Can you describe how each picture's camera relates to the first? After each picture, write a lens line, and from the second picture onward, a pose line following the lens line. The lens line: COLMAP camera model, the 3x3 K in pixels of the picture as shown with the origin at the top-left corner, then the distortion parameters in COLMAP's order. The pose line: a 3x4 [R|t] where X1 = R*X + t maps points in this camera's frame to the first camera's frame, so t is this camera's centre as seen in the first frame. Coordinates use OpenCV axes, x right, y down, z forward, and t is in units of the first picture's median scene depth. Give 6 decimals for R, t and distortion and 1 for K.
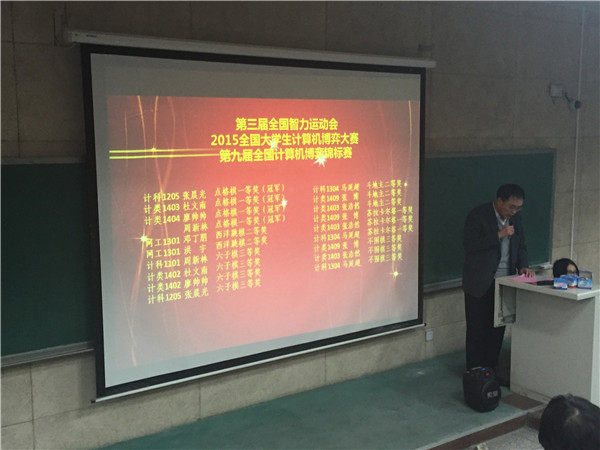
lens RADIAL K [[696.5, 0, 300.0], [0, 696.5, 225.0], [0, 0, 1]] dist [0.138753, -0.022049]
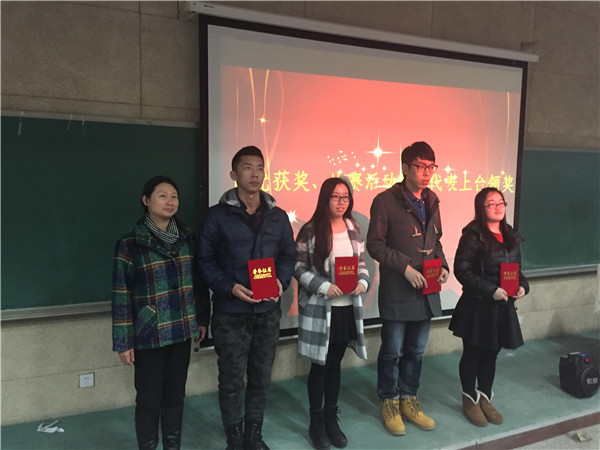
lens RADIAL K [[534.7, 0, 300.0], [0, 534.7, 225.0], [0, 0, 1]] dist [0.041399, -0.013278]
pose [[0.982901, 0.043796, -0.178853, 0.000380], [-0.046907, 0.998812, -0.013202, 0.053050], [0.178062, 0.021366, 0.983787, 0.190201]]
